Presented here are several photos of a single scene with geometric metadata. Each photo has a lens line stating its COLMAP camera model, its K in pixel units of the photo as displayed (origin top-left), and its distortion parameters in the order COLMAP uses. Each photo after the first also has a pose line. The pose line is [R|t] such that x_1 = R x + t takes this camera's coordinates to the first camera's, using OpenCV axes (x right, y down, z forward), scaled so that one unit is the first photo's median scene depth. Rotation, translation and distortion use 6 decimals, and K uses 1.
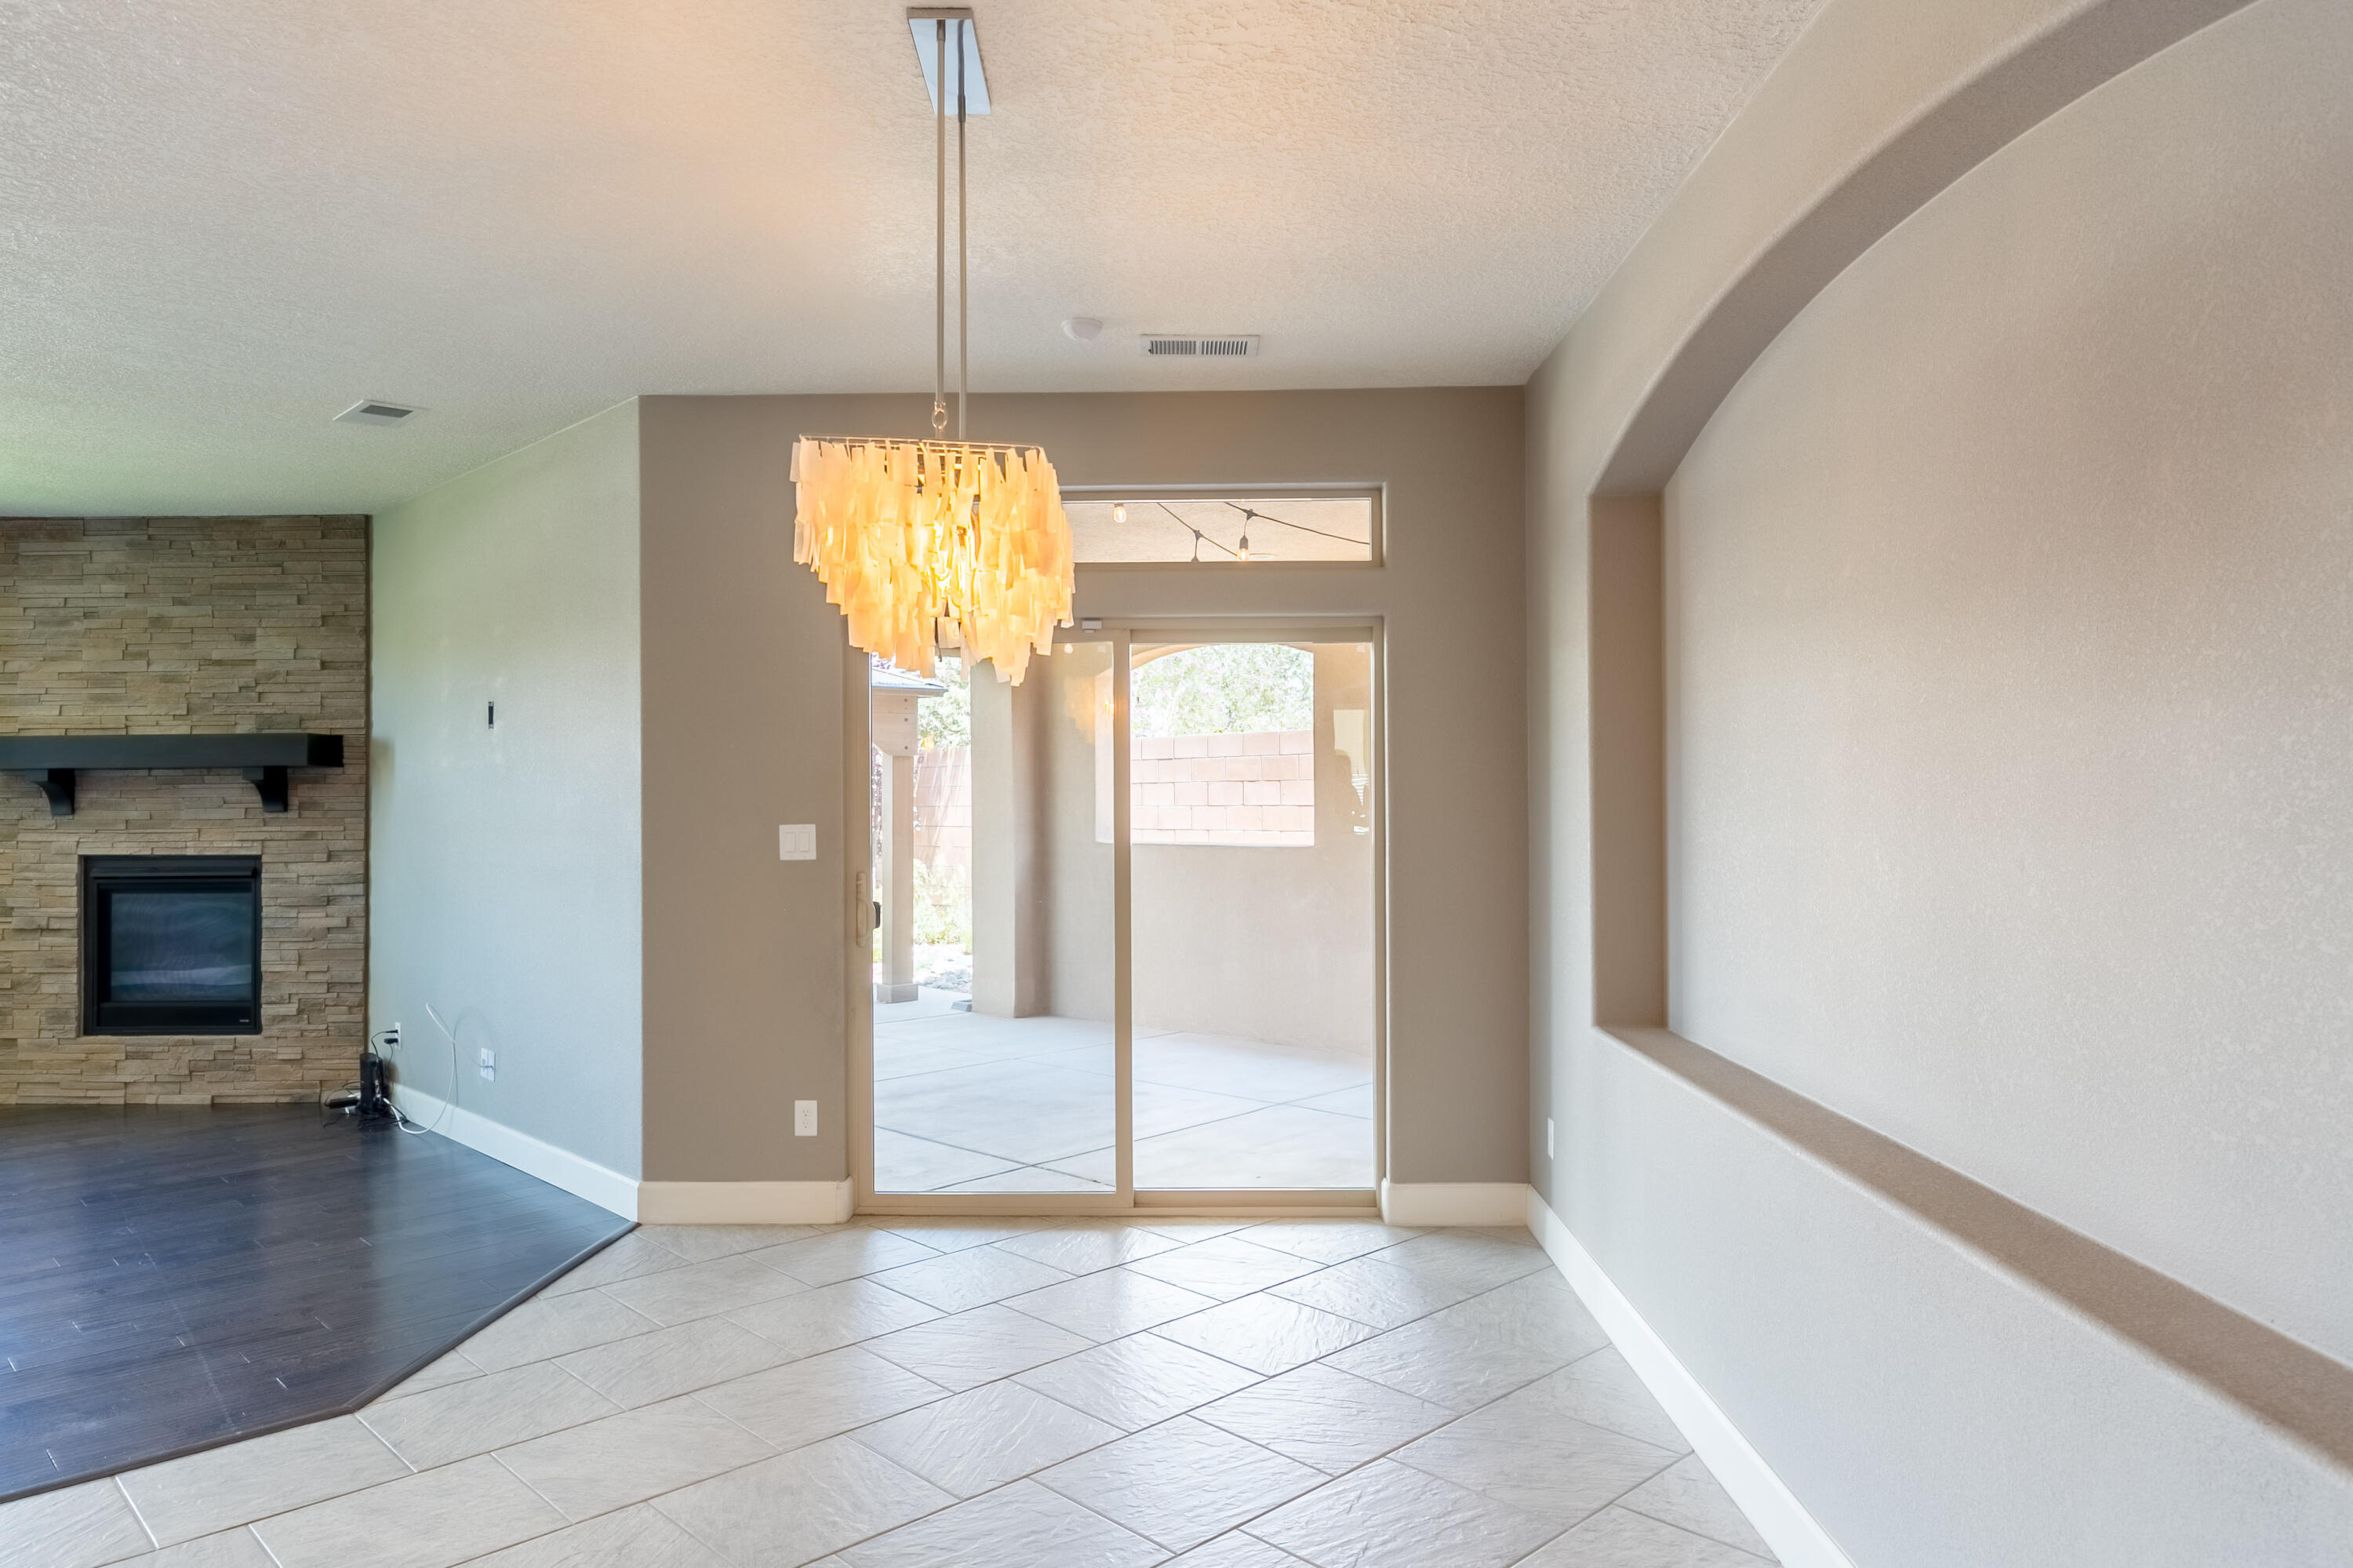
lens RADIAL K [[1526.9, 0, 1183.0], [0, 1526.9, 780.5], [0, 0, 1]] dist [0.009122, 0.000636]
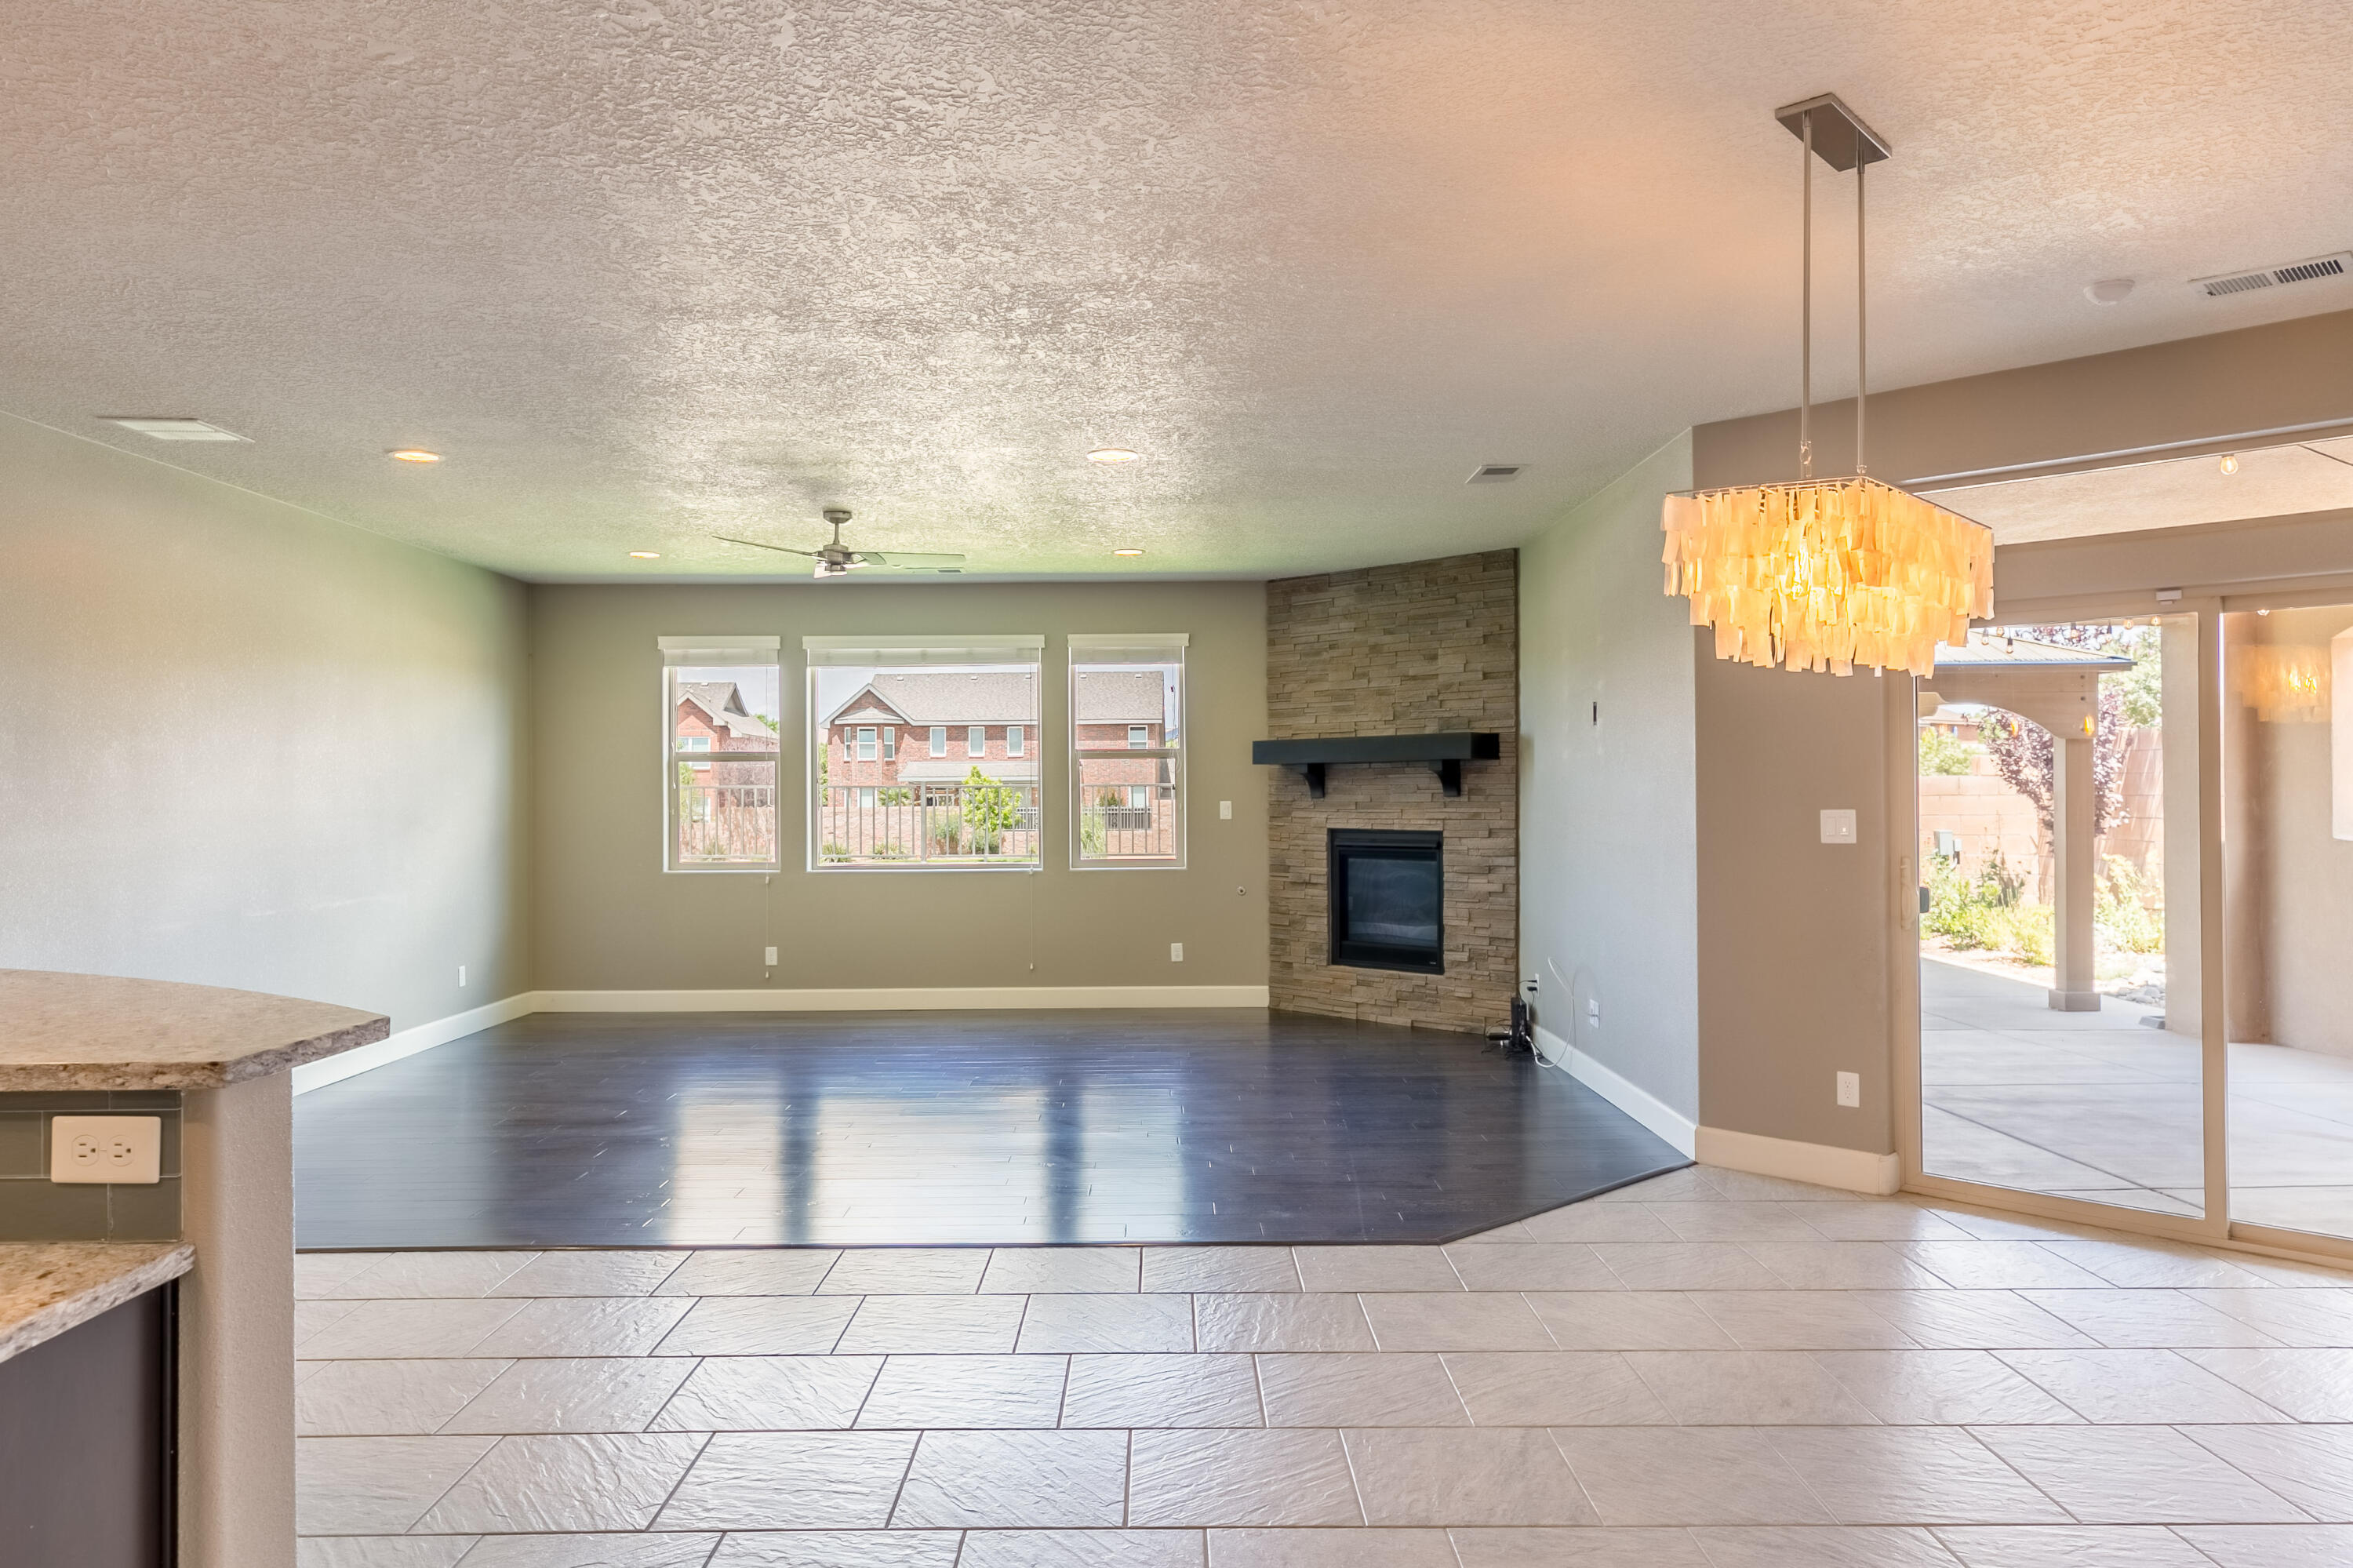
lens RADIAL K [[1549.2, 0, 1167.3], [0, 1549.2, 781.0], [0, 0, 1]] dist [0.011235, -0.001078]
pose [[0.723713, -0.002081, -0.690098, 0.105078], [0.007496, 0.999960, 0.004845, 0.000273], [0.690061, -0.008679, 0.723699, -0.064881]]
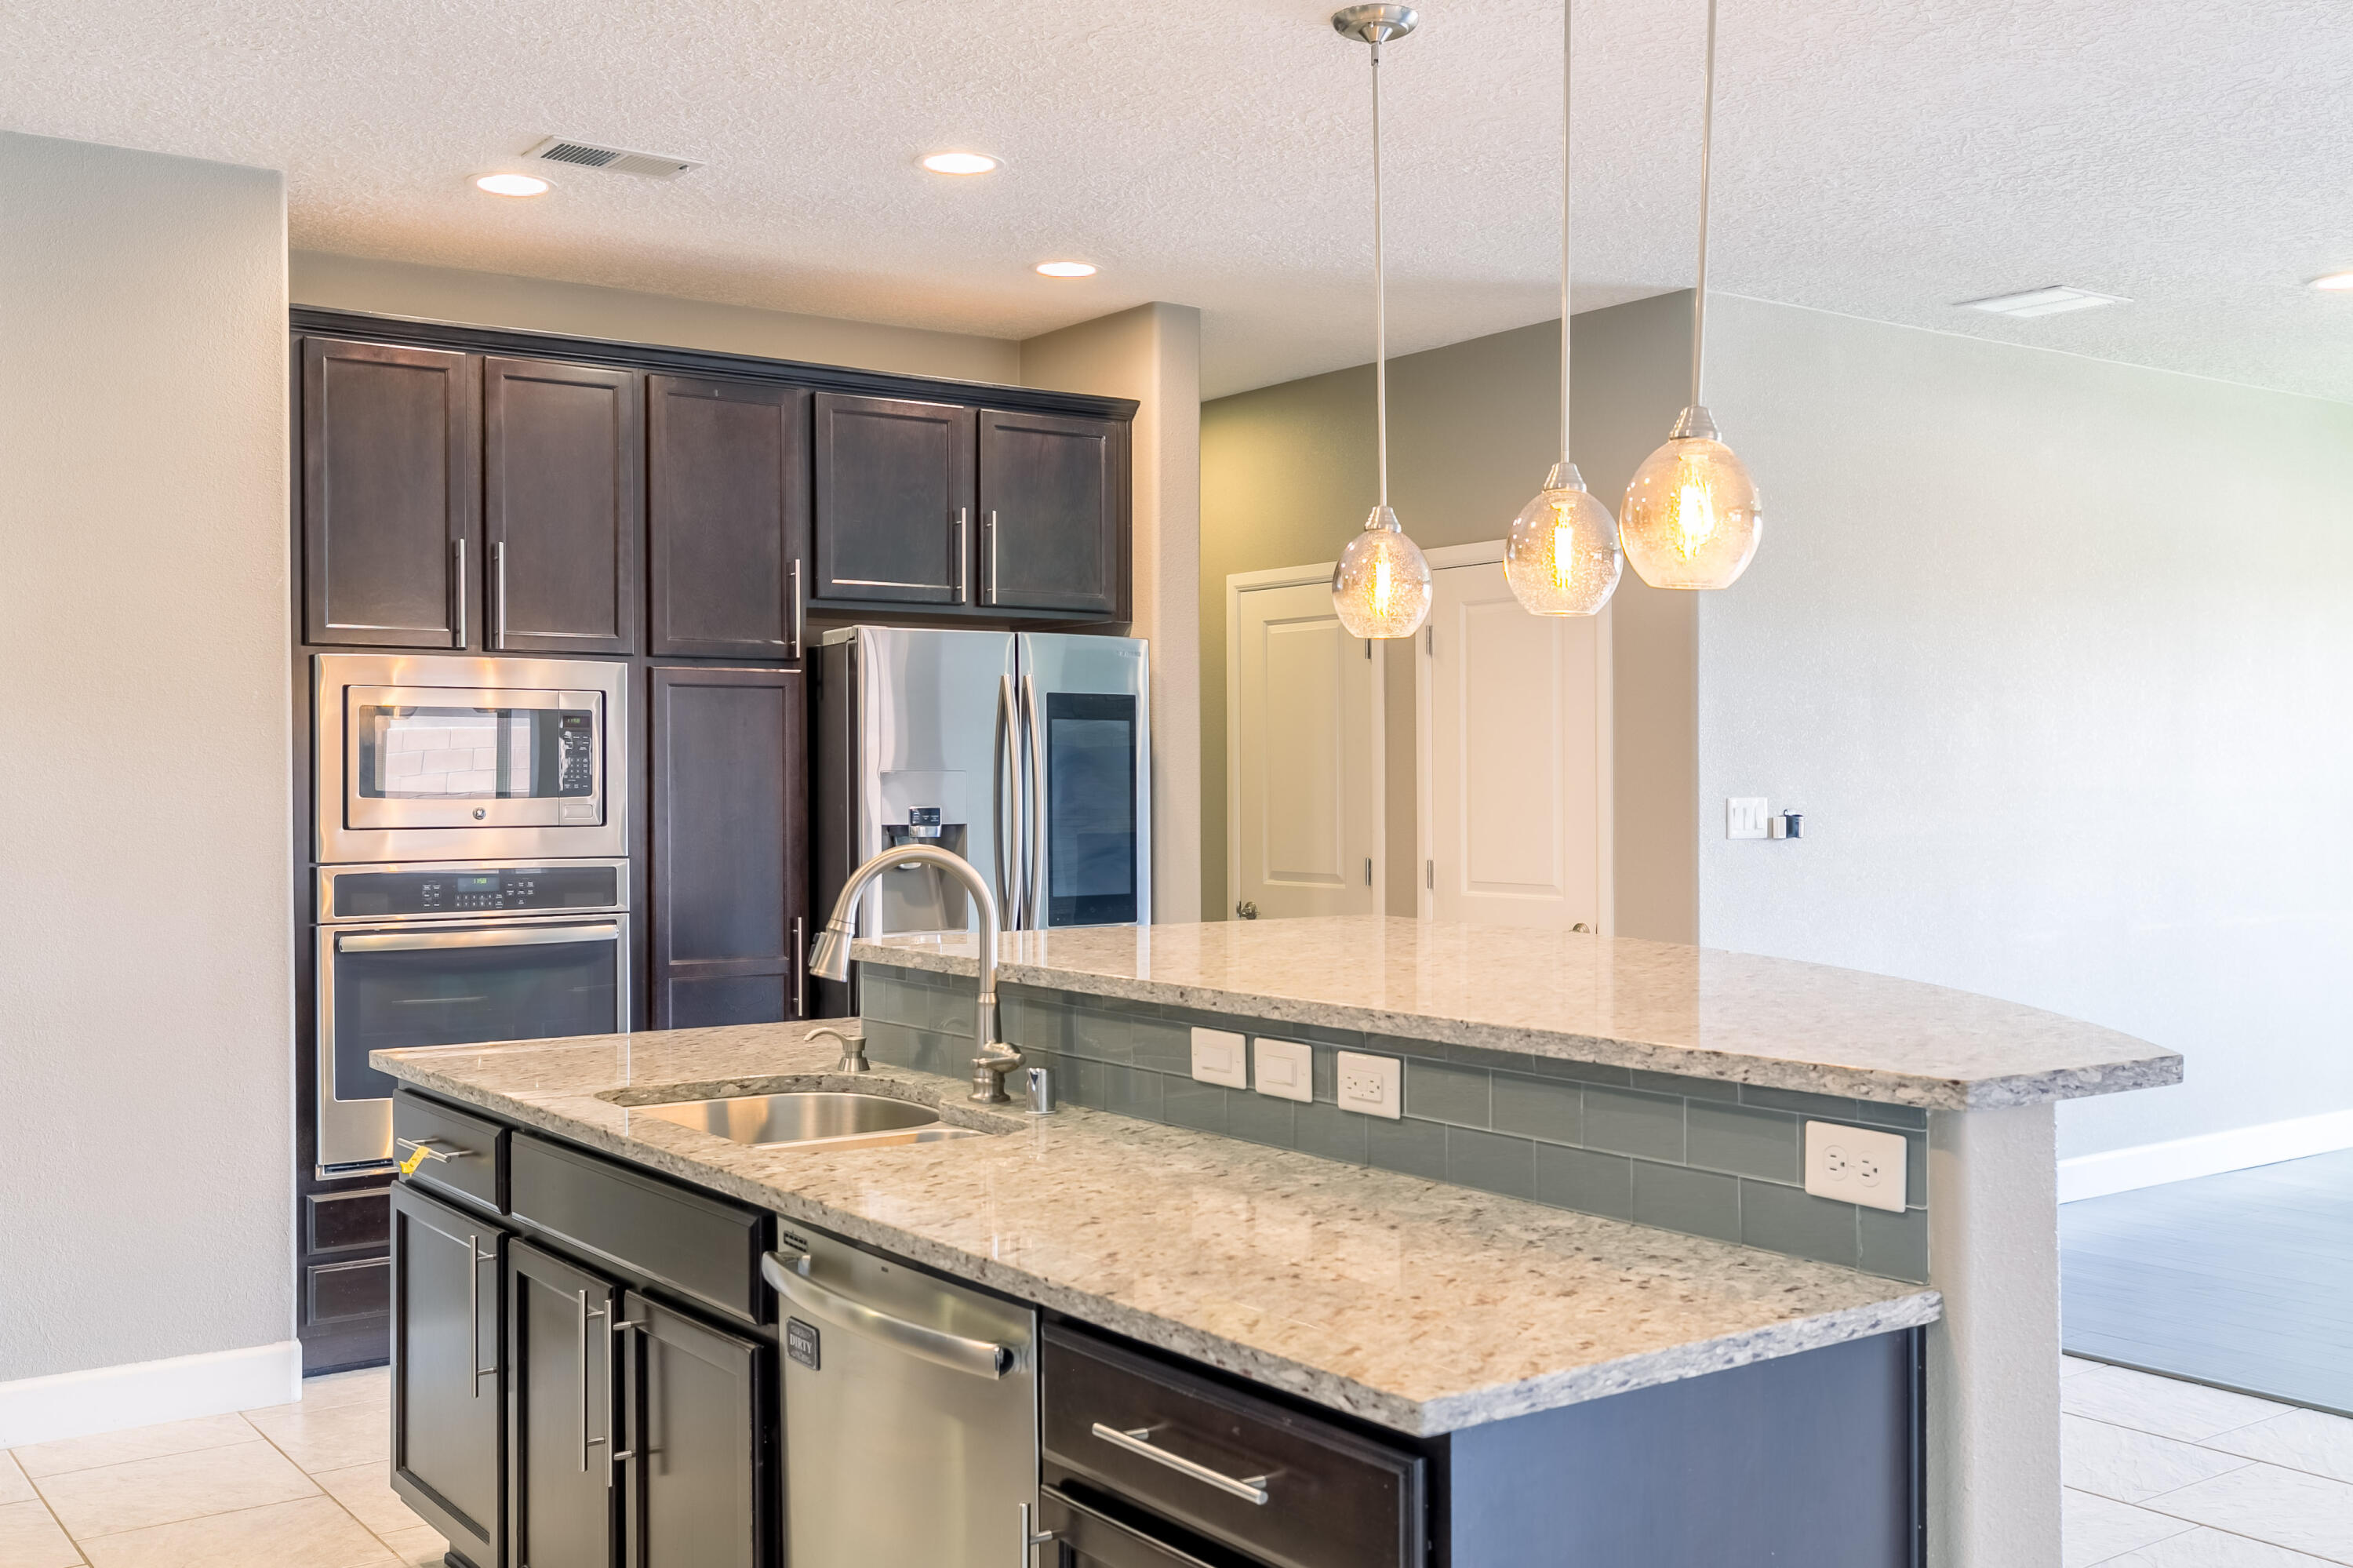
lens RADIAL K [[2312.8, 0, 1176.5], [0, 2312.8, 784.0], [0, 0, 1]] dist [-0.004203, 0.007407]
pose [[-0.153875, 0.009329, -0.988046, 0.144236], [0.015643, 0.999853, 0.007004, 0.001368], [0.987967, -0.014378, -0.153998, -0.047201]]
